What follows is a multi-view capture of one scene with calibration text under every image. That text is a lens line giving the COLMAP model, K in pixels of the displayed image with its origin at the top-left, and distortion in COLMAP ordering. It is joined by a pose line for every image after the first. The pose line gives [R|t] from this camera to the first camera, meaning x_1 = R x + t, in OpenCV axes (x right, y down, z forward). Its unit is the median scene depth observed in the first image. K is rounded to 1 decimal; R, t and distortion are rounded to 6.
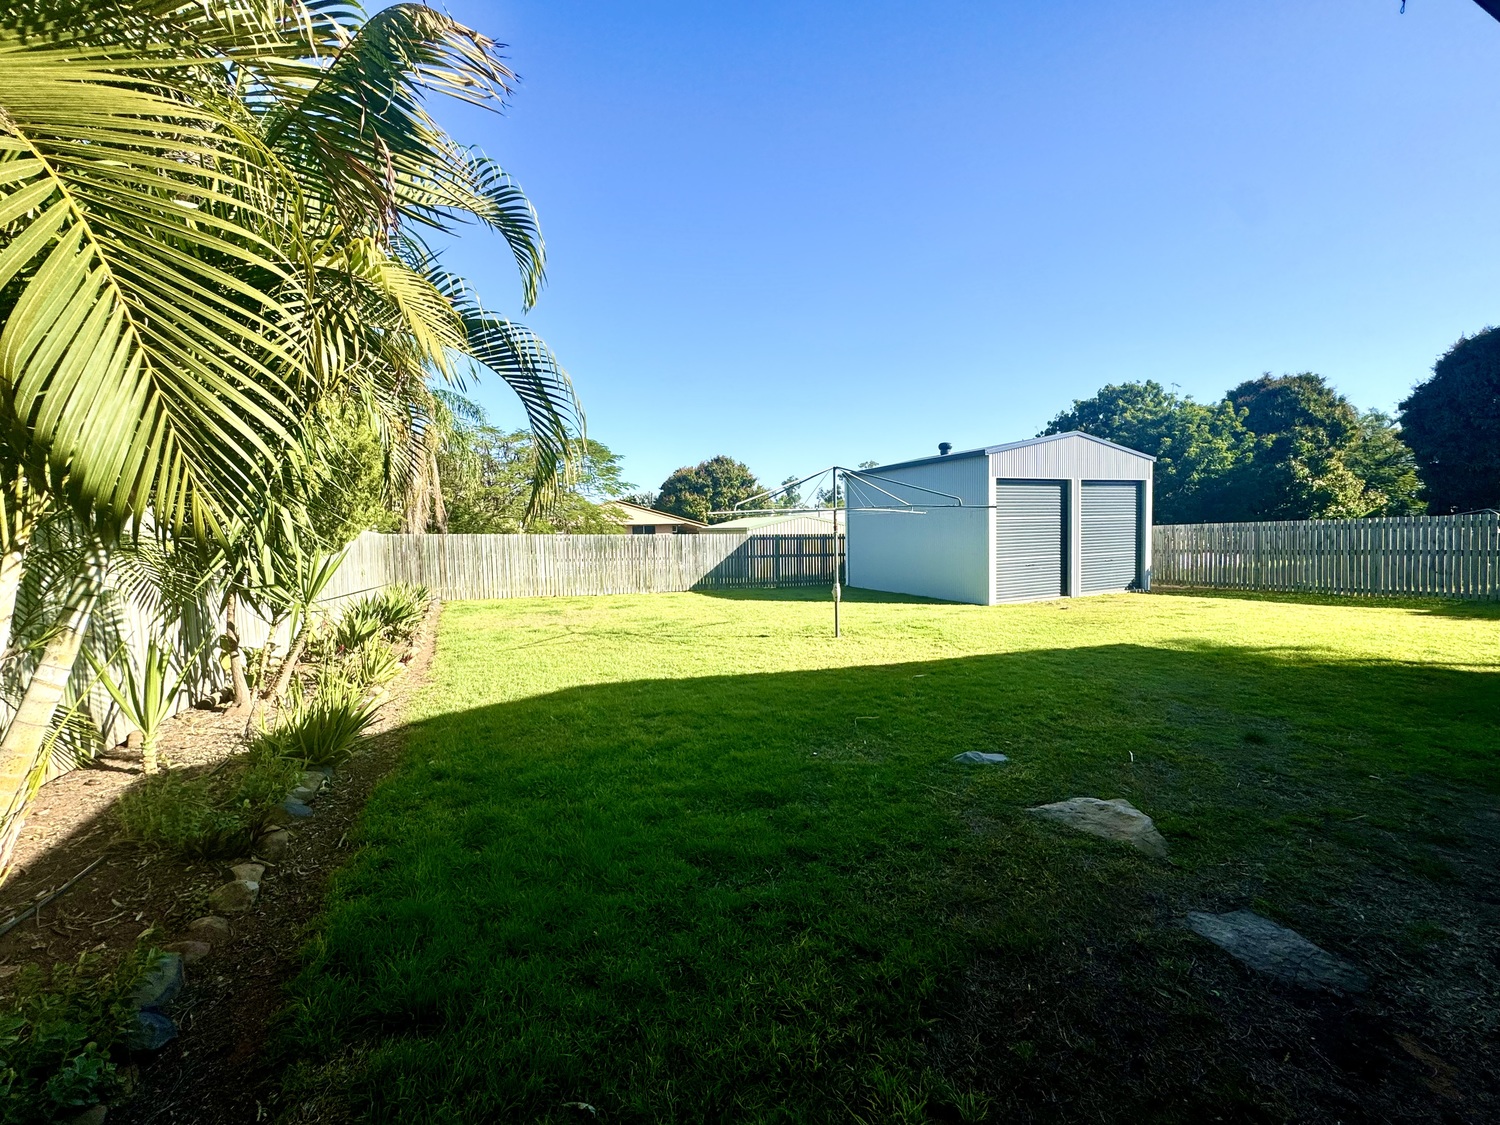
lens RADIAL K [[598.4, 0, 751.9], [0, 598.4, 560.1], [0, 0, 1]] dist [0.016117, 0.000041]
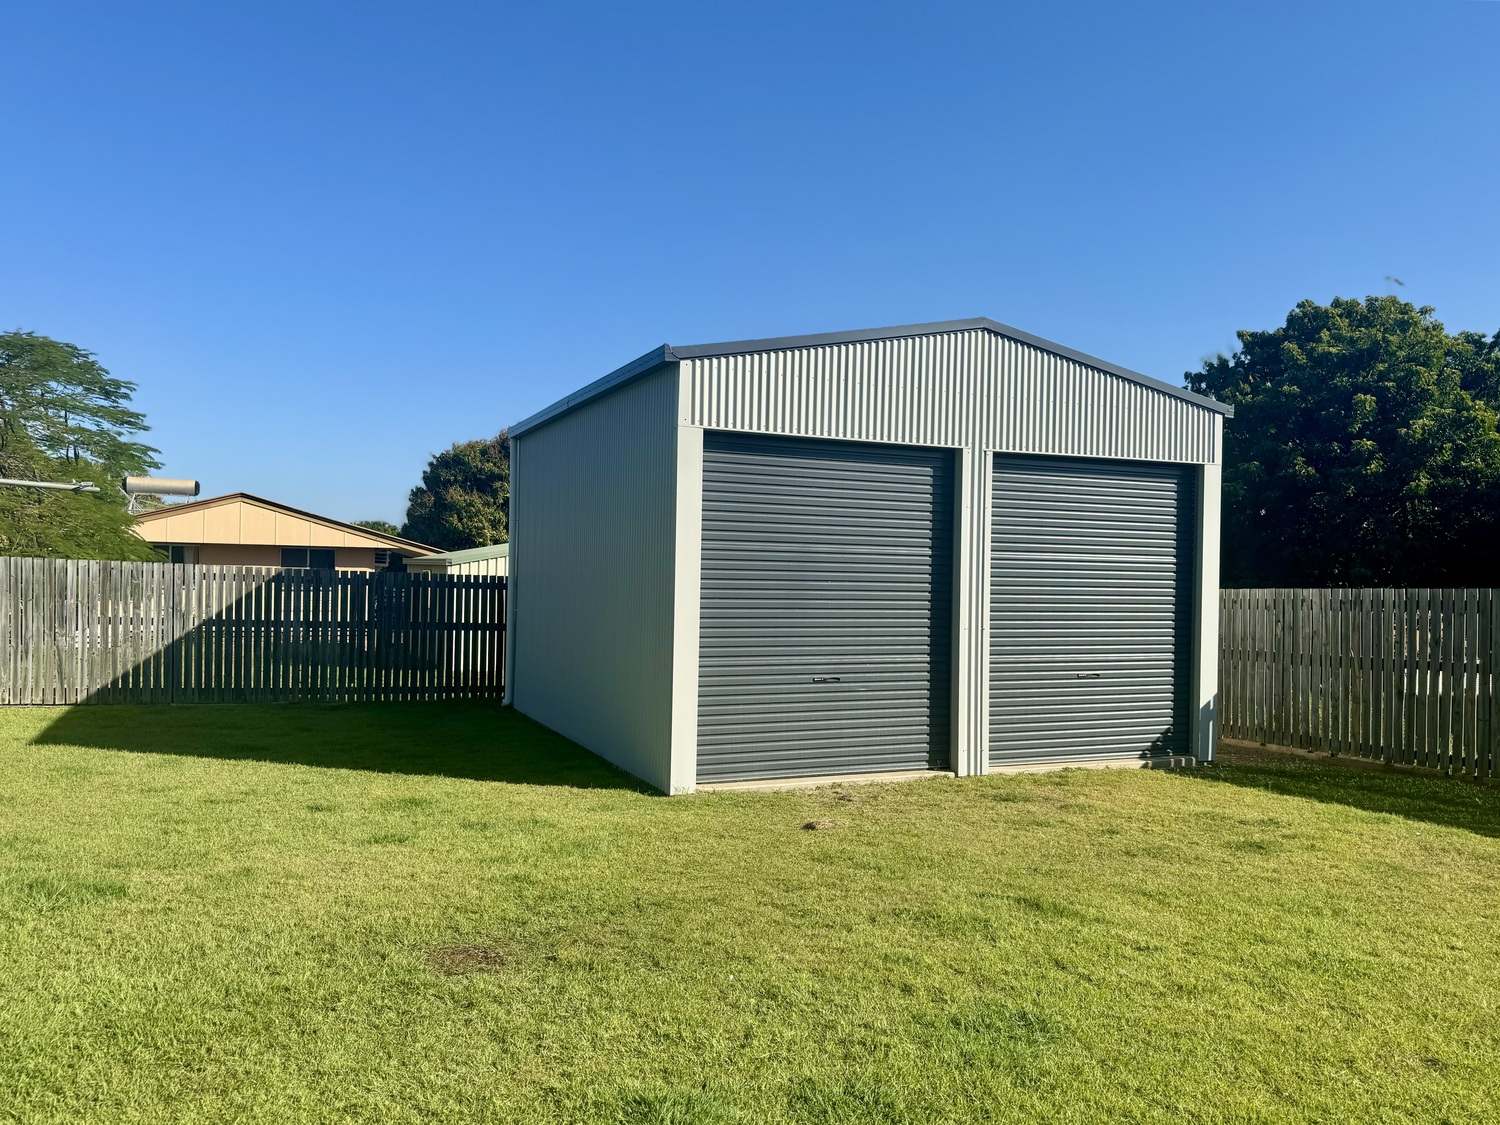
lens RADIAL K [[1061.0, 0, 747.2], [0, 1061.0, 565.7], [0, 0, 1]] dist [0.012065, -0.000524]
pose [[0.998948, 0.041052, -0.020433, 0.272631], [-0.042203, 0.997337, -0.059477, -0.013500], [0.017937, 0.060277, 0.998021, 0.237559]]
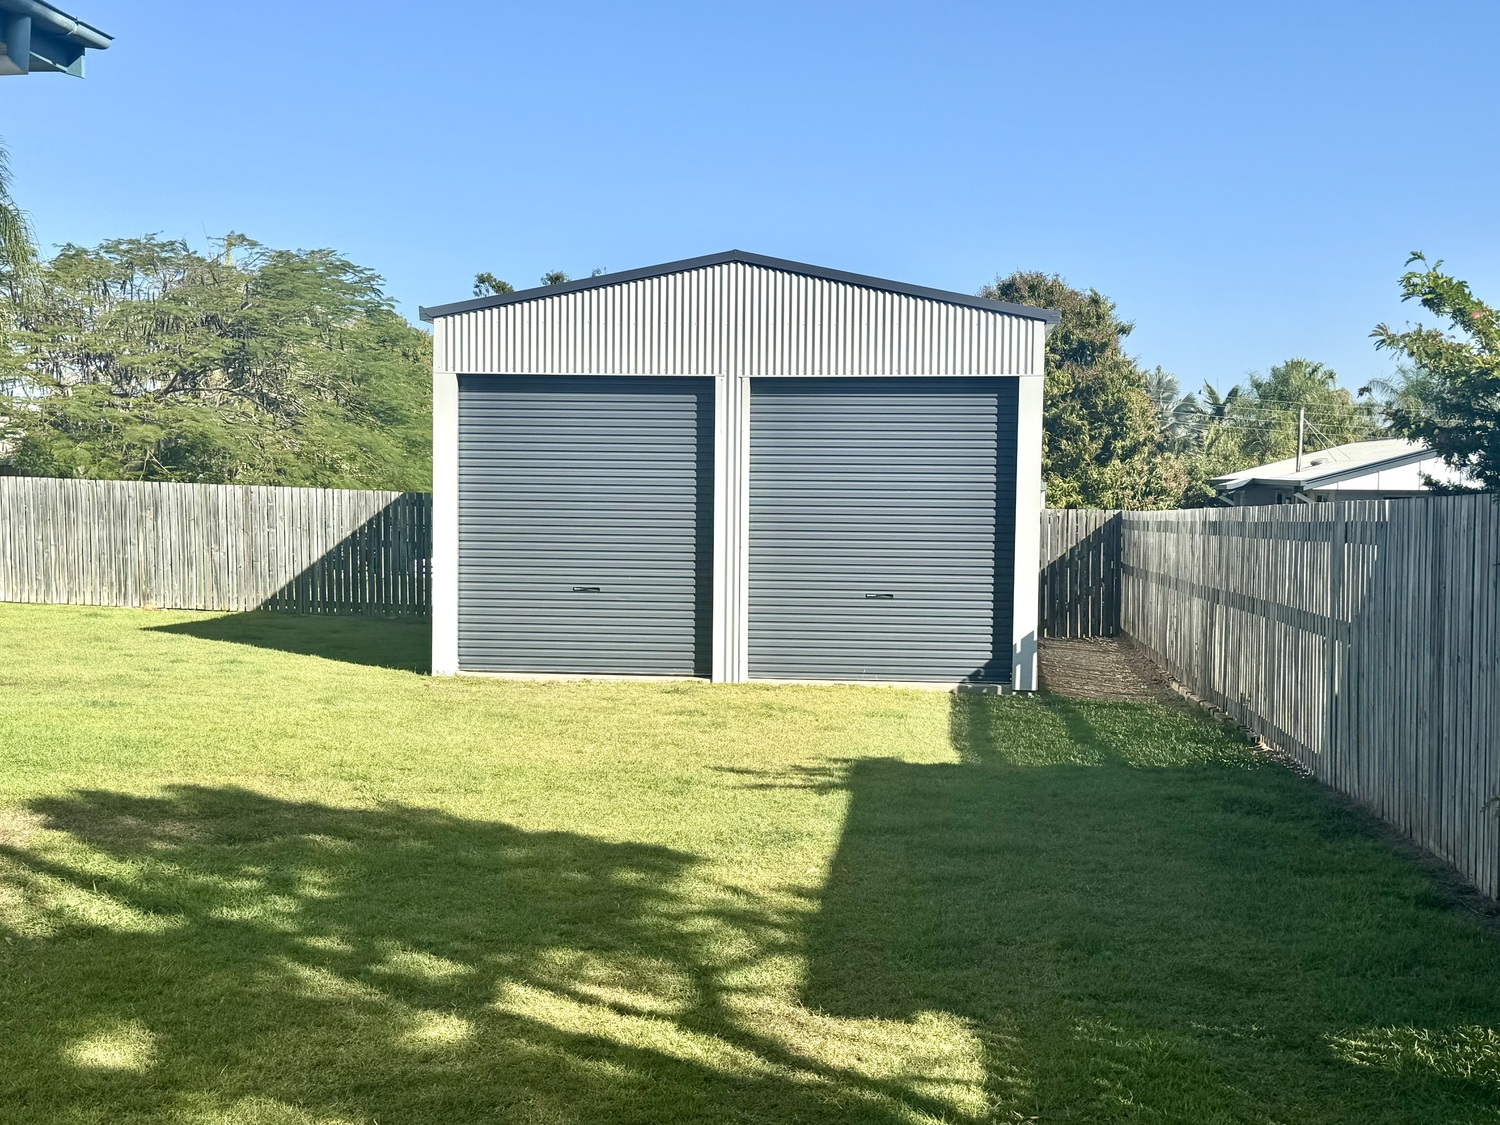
lens RADIAL K [[1838.3, 0, 751.1], [0, 1838.3, 560.1], [0, 0, 1]] dist [0.035990, 0.000000]
pose [[0.845619, 0.058849, -0.530534, 0.769480], [-0.065921, 0.997809, 0.005610, -0.016813], [0.529701, 0.030230, 0.847645, 0.015018]]
